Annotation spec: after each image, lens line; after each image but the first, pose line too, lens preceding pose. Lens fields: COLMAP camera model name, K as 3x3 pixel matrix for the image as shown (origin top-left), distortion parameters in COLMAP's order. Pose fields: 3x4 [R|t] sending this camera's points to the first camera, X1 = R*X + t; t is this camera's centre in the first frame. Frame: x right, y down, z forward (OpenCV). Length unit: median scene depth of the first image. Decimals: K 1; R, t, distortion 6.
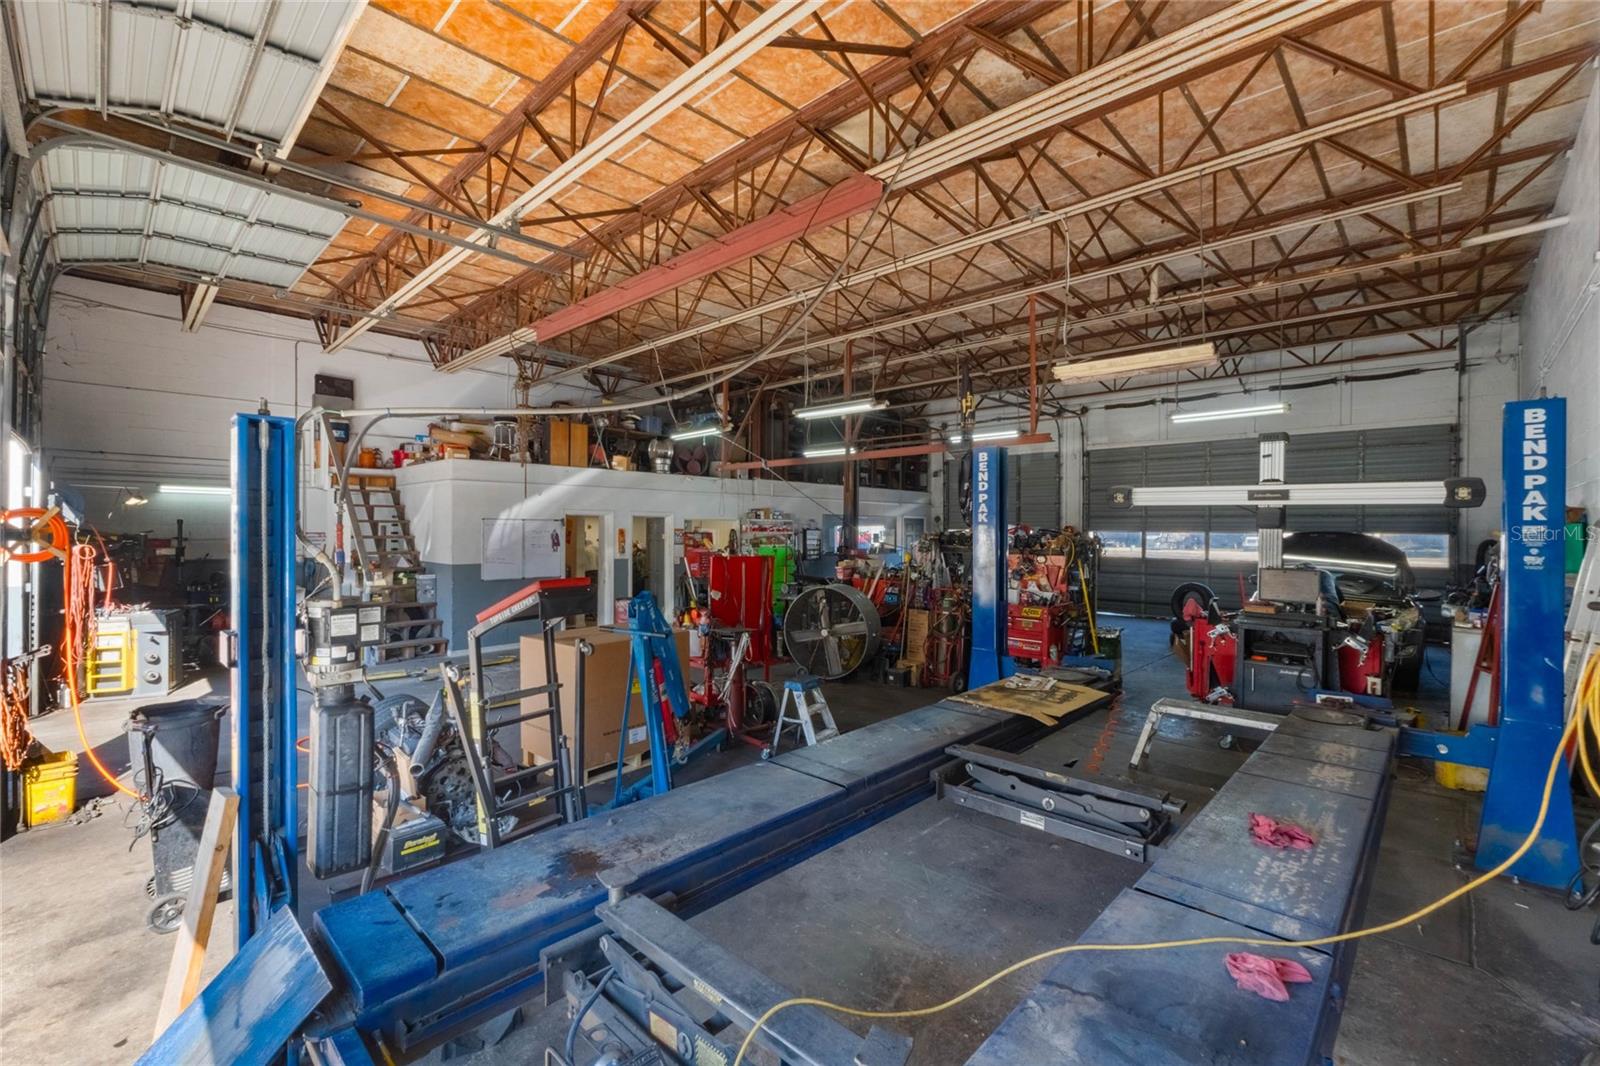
lens RADIAL K [[681.7, 0, 806.6], [0, 681.7, 535.1], [0, 0, 1]] dist [-0.000729, -0.000072]
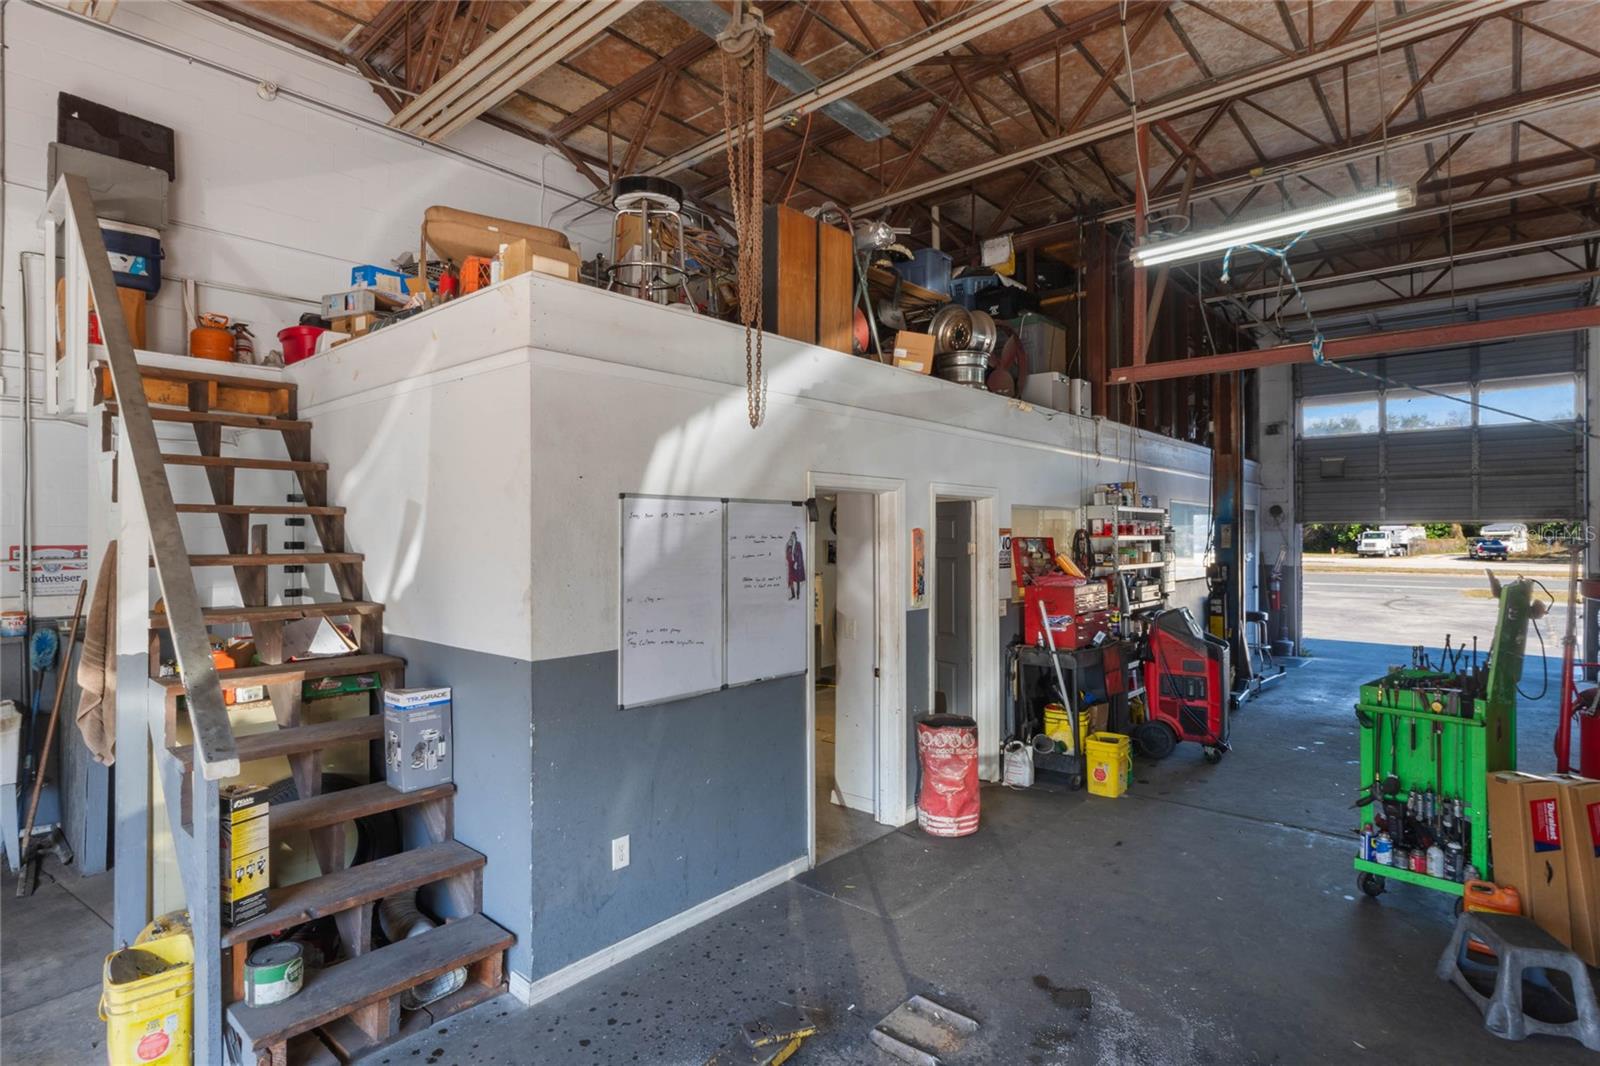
lens RADIAL K [[828.9, 0, 796.5], [0, 828.9, 532.3], [0, 0, 1]] dist [-0.000161, -0.001369]
pose [[0.999243, -0.009235, 0.037786, -0.367303], [0.009678, 0.999886, -0.011576, -0.002576], [-0.037675, 0.011933, 0.999219, 0.573285]]
